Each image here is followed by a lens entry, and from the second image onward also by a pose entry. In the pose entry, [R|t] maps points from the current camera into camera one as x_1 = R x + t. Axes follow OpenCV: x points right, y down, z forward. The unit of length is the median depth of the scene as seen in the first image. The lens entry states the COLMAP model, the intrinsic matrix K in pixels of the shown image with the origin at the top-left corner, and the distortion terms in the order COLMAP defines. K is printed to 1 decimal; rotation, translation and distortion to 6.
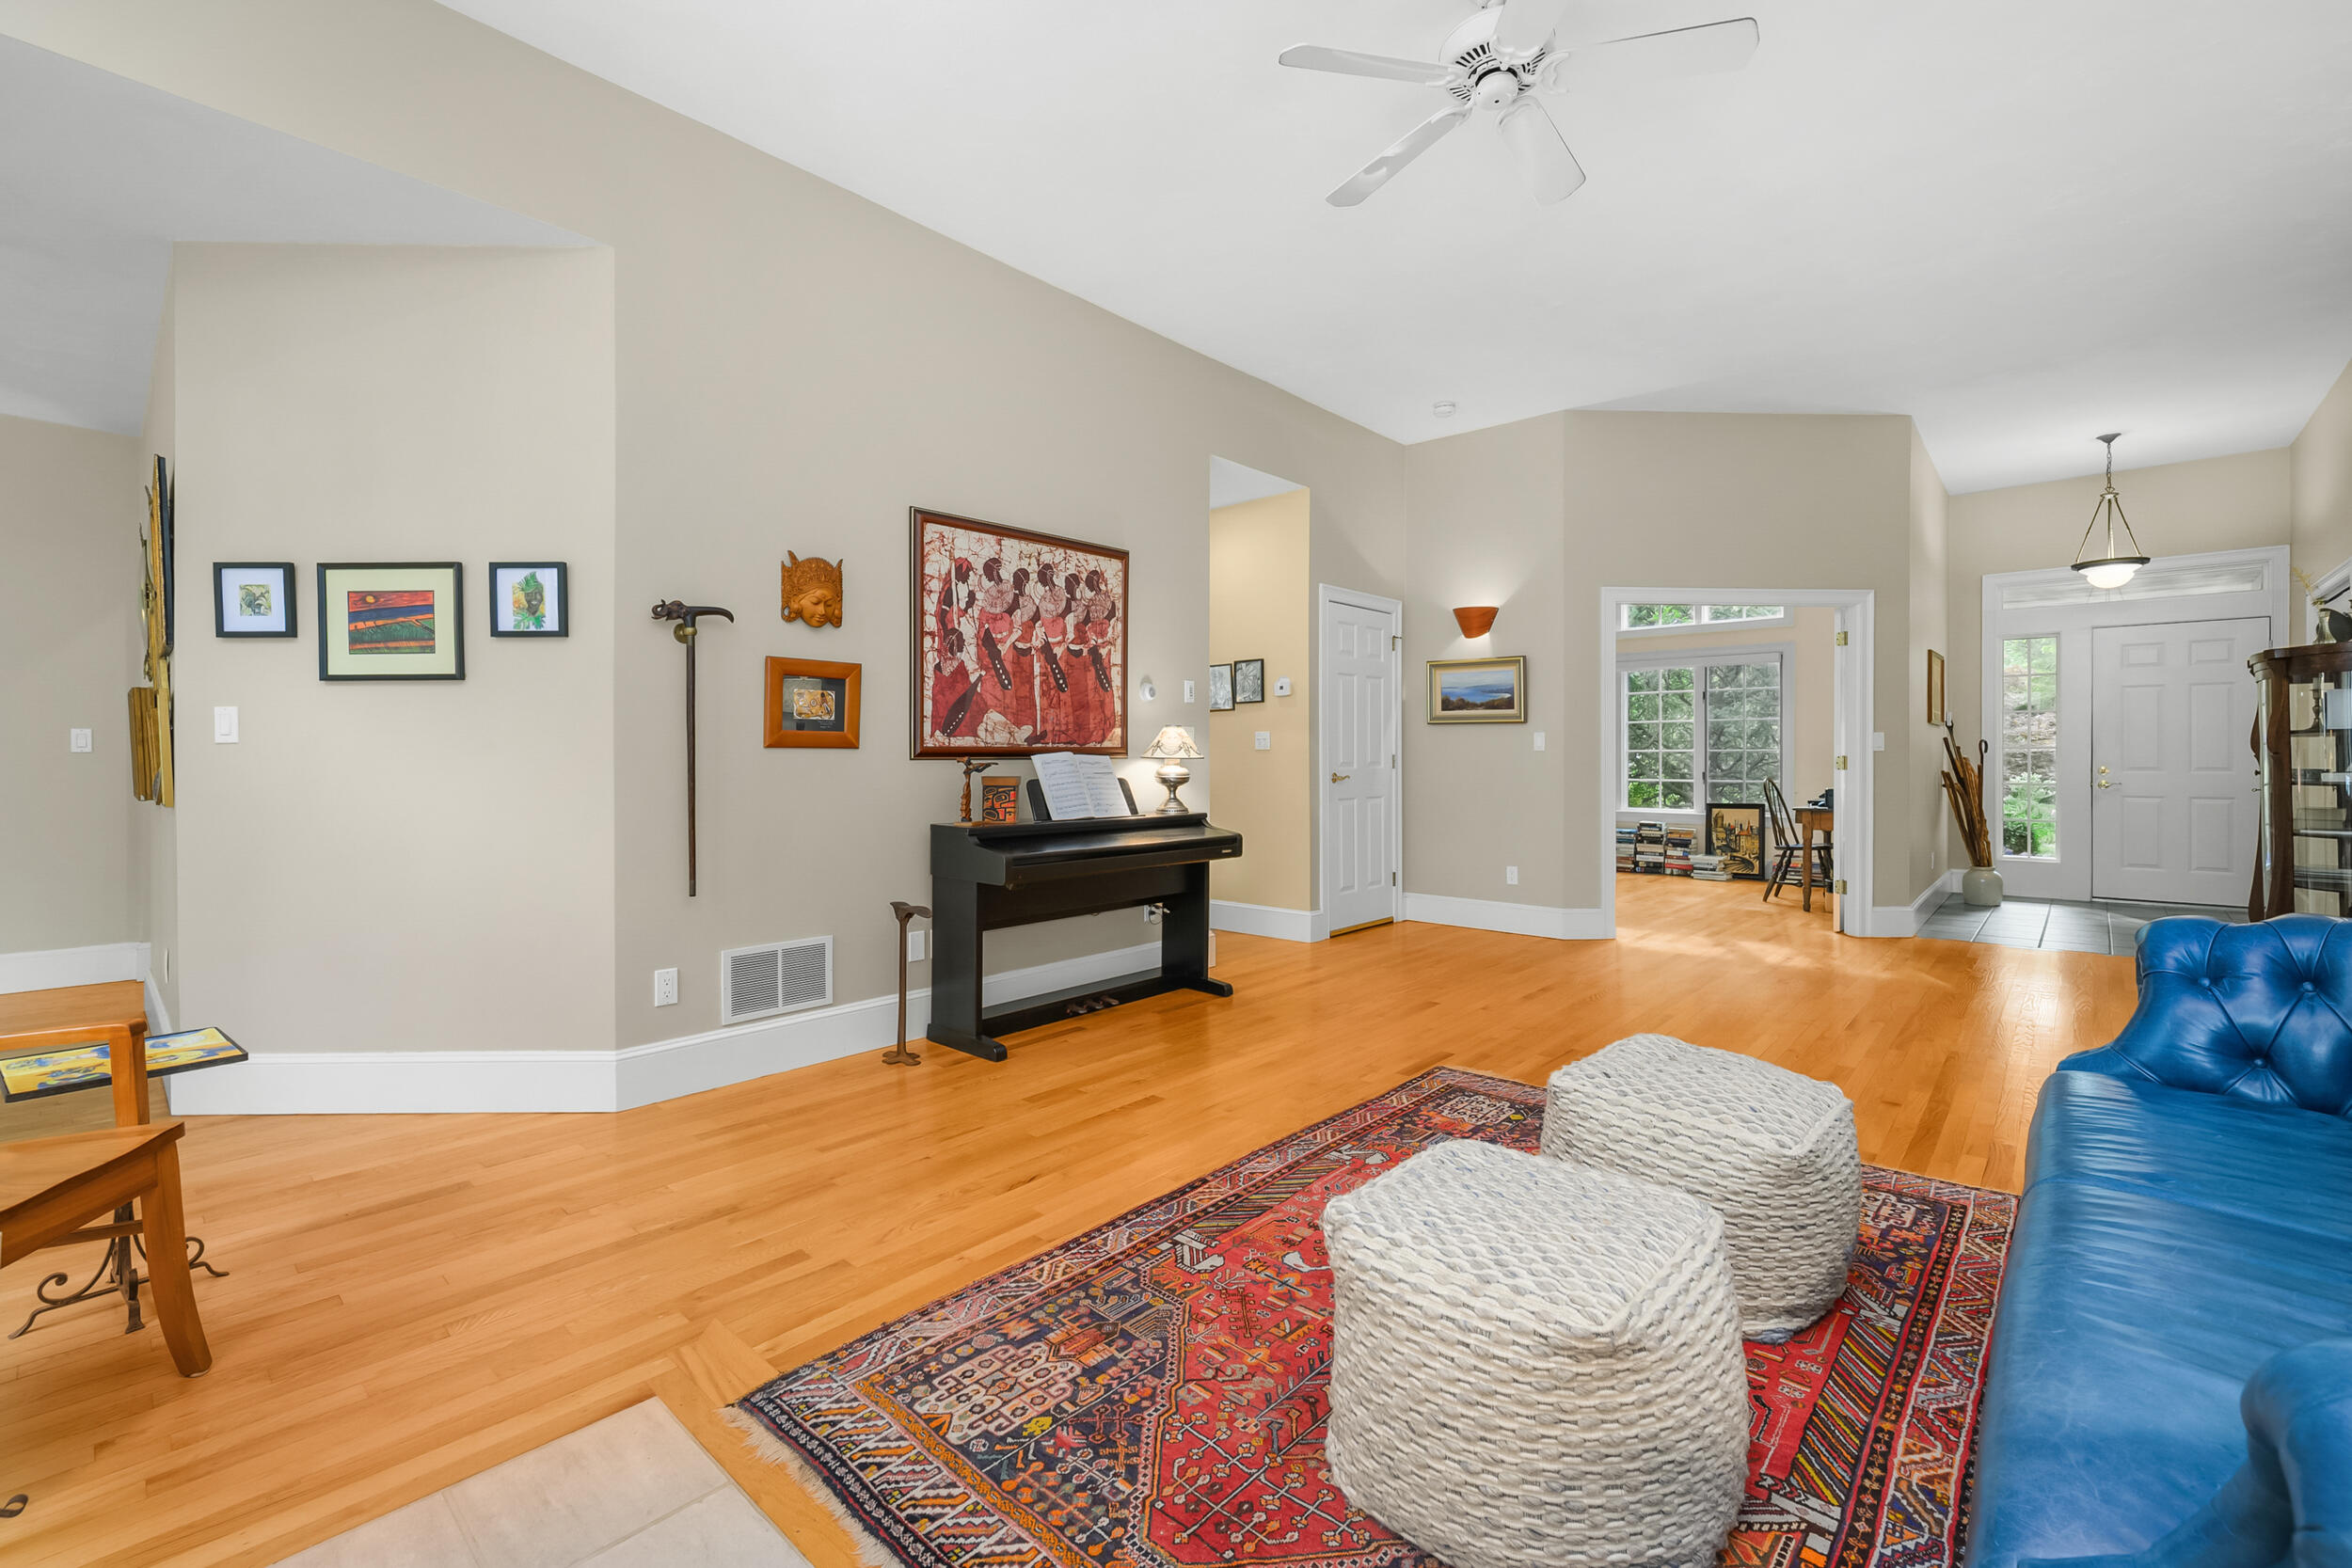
lens RADIAL K [[1005.0, 0, 1182.0], [0, 1005.0, 763.2], [0, 0, 1]] dist [0.000804, 0.000171]
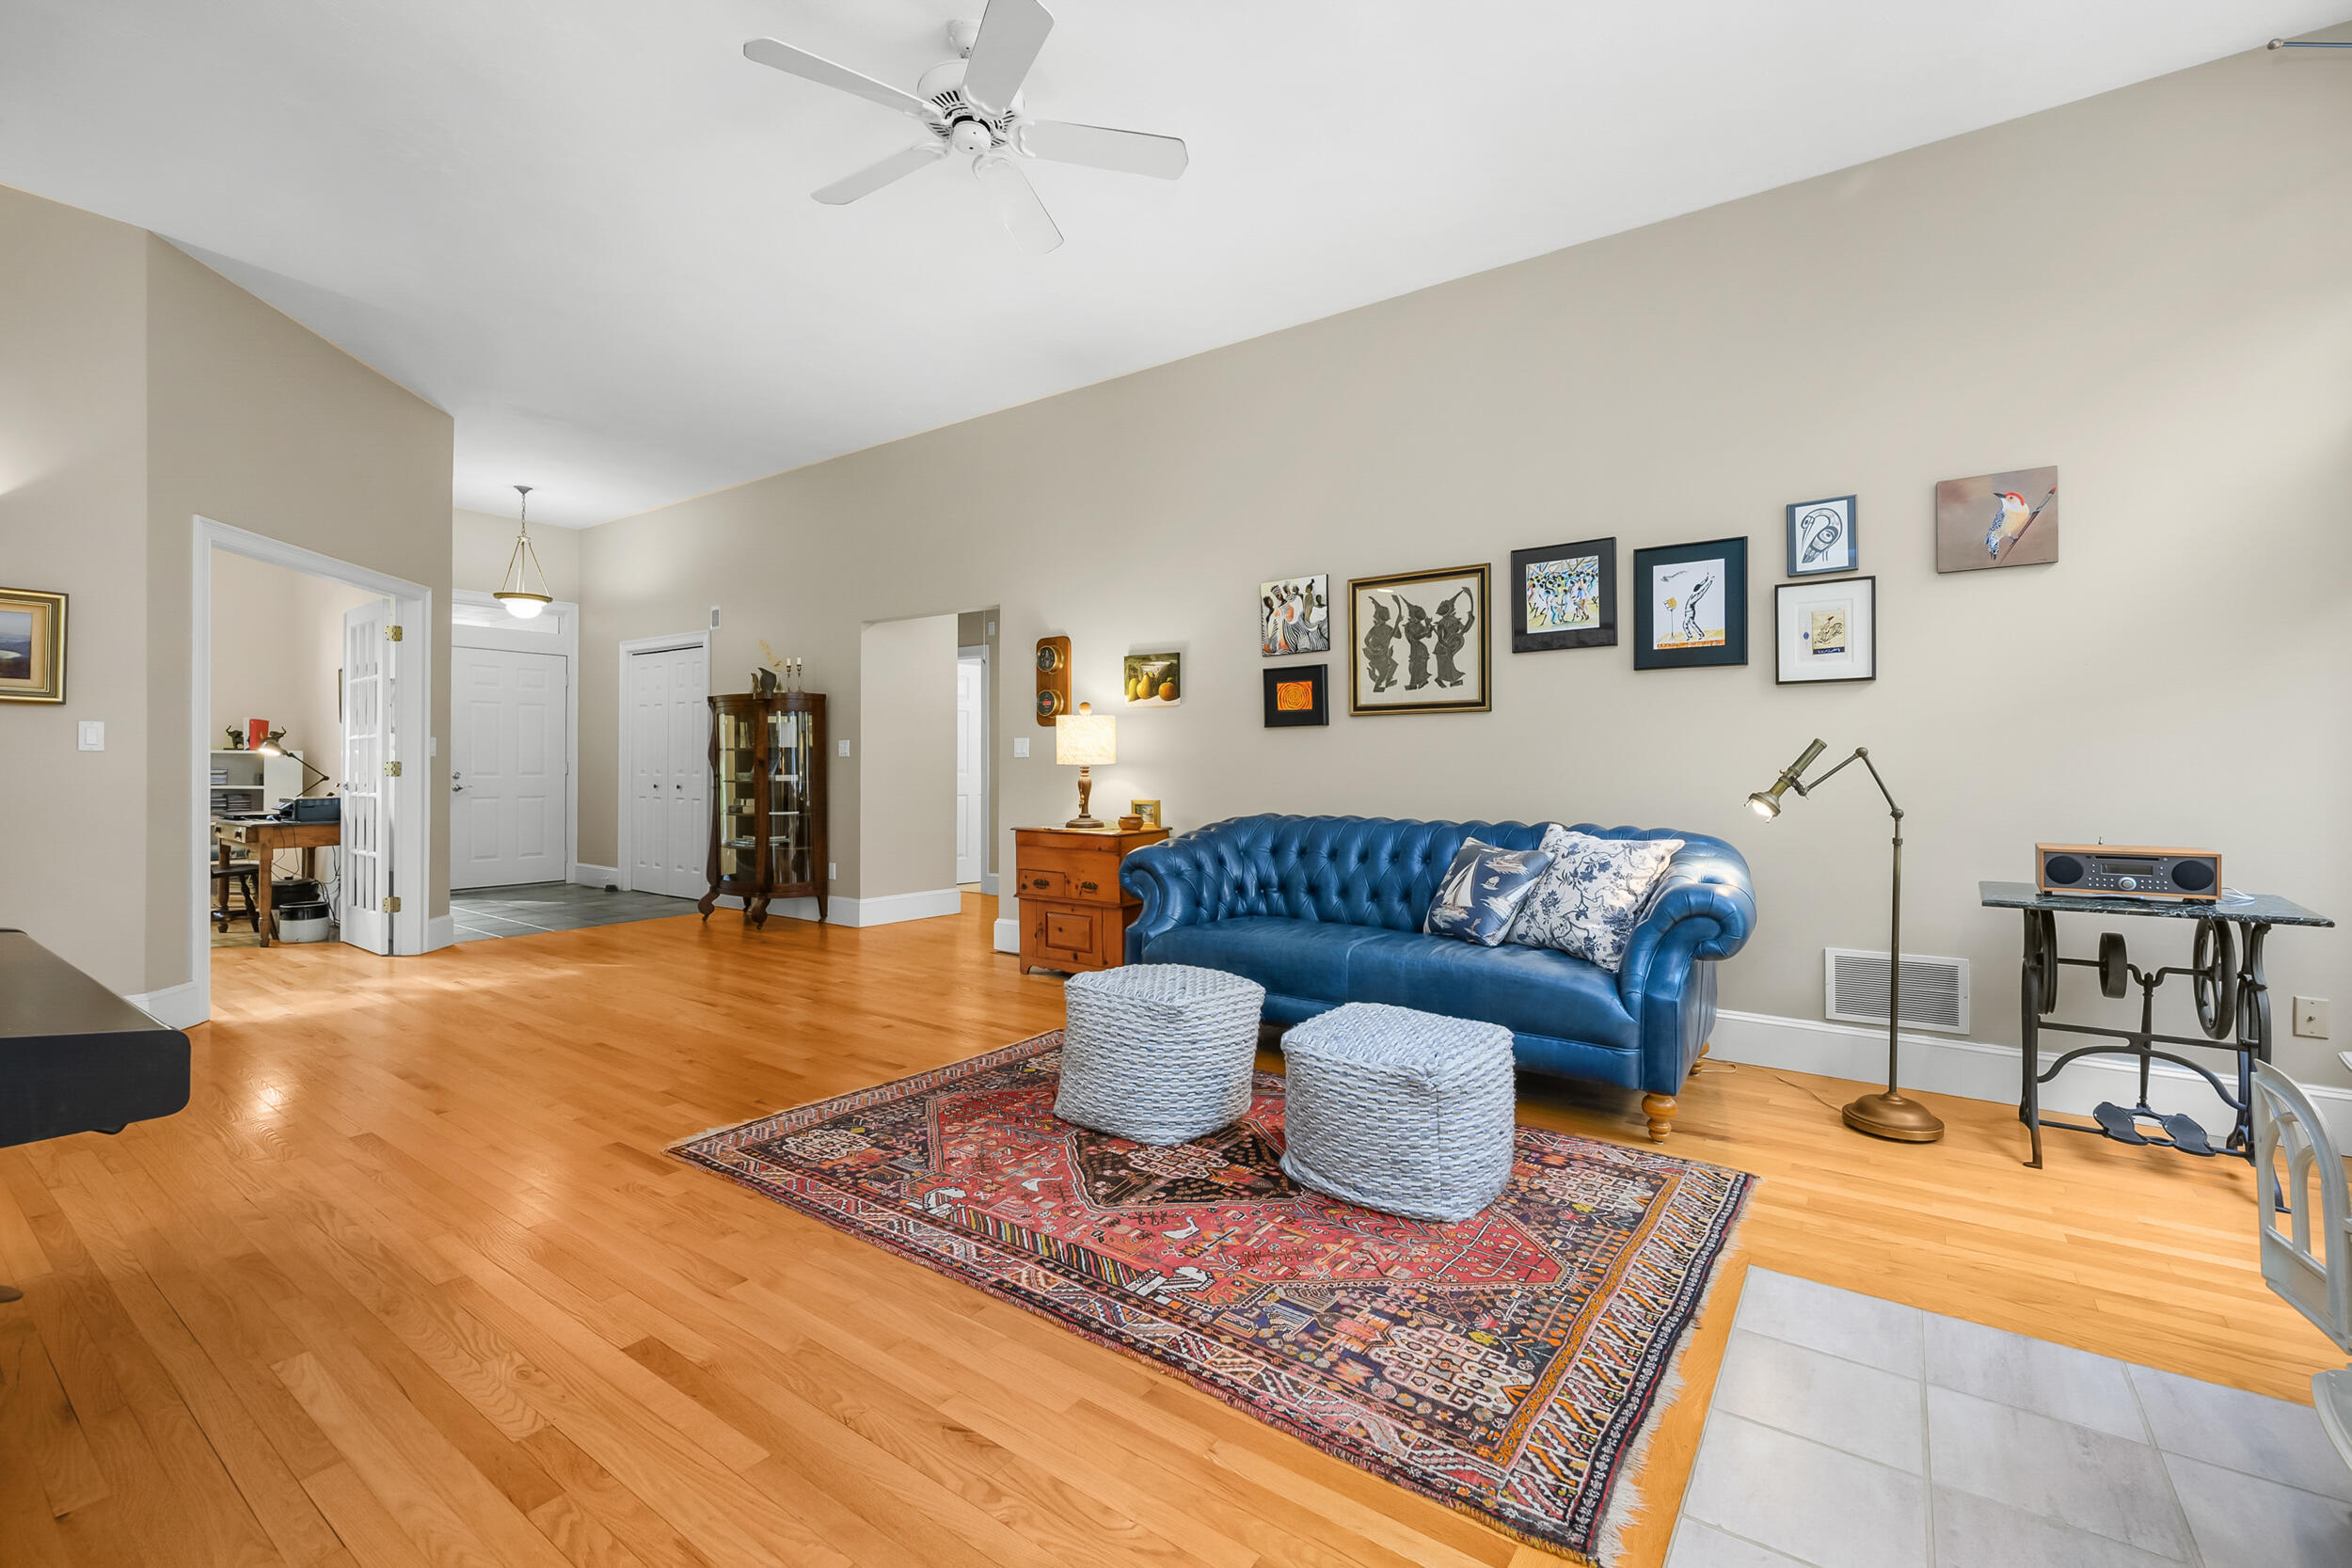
lens RADIAL K [[1005.0, 0, 1182.0], [0, 1005.0, 763.2], [0, 0, 1]] dist [0.000804, 0.000171]
pose [[-0.115539, 0.003434, 0.993297, -0.609227], [0.001193, 0.999994, -0.003319, -0.003072], [-0.993302, 0.000801, -0.115542, 0.712963]]
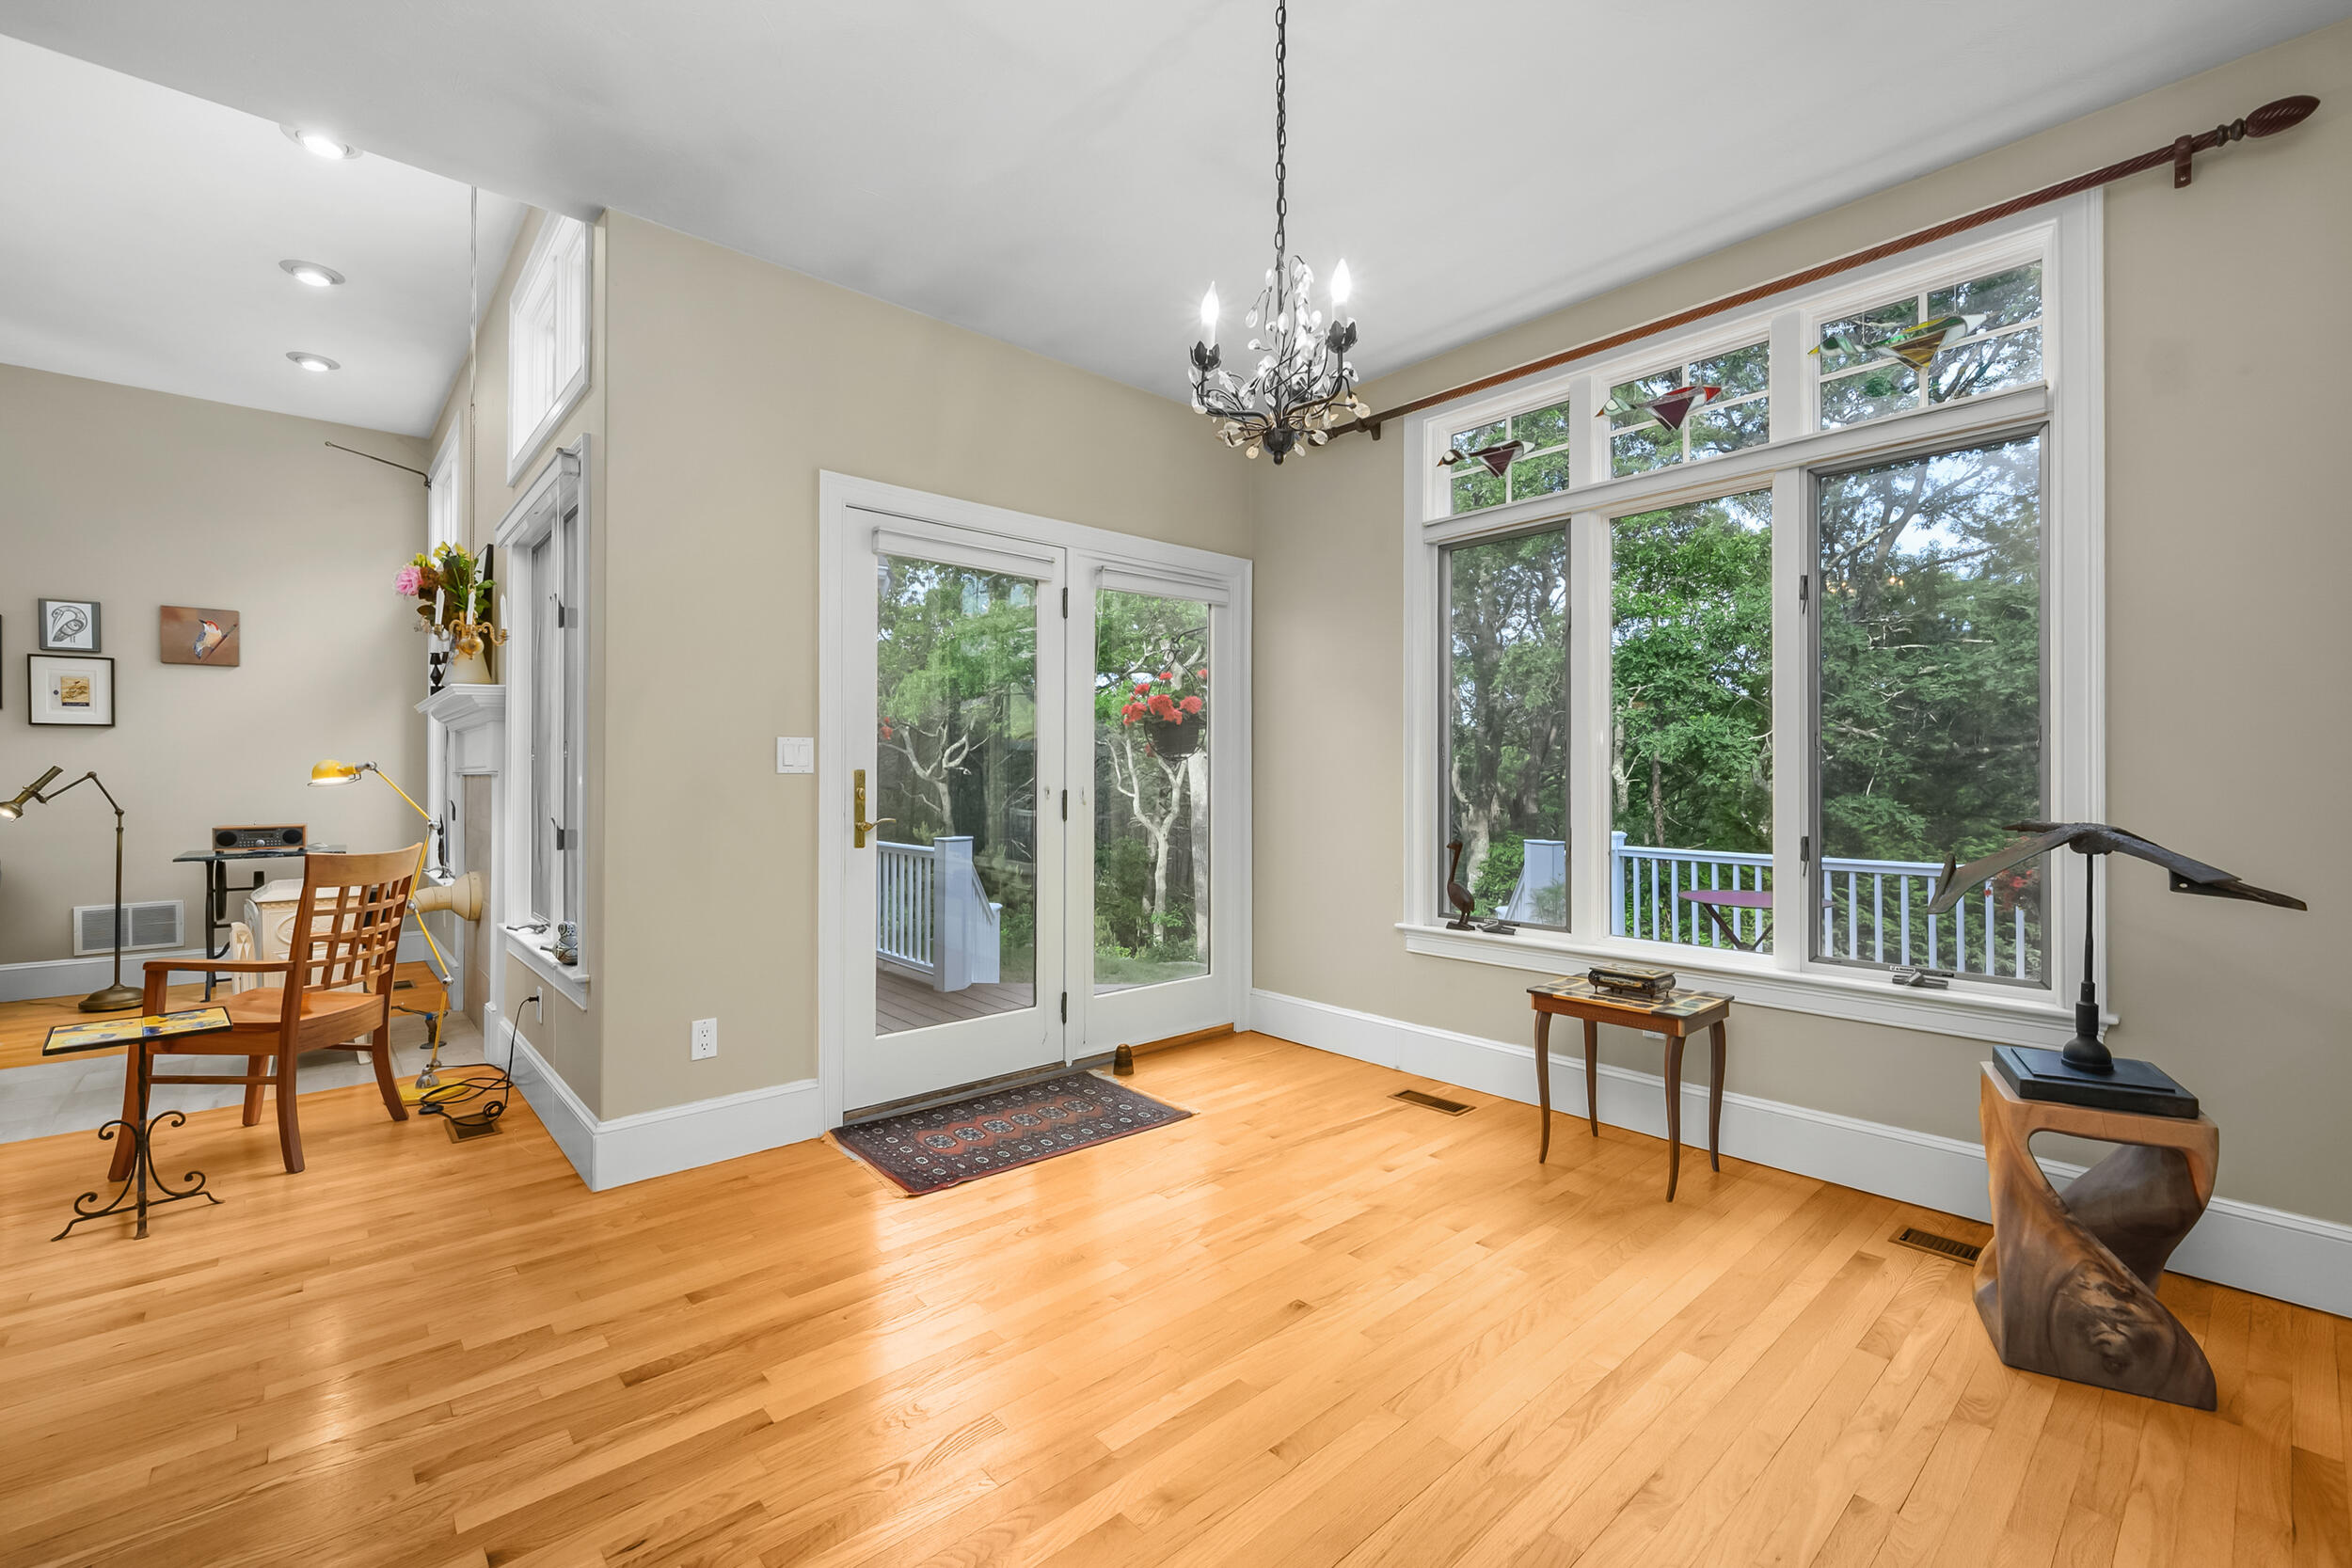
lens RADIAL K [[985.1, 0, 1186.3], [0, 985.1, 766.6], [0, 0, 1]] dist [-0.001698, 0.000276]
pose [[-0.994142, 0.000159, 0.108085, -1.491568], [-0.000053, 0.999998, -0.001954, -0.024254], [-0.108085, -0.001948, -0.994140, 1.230301]]
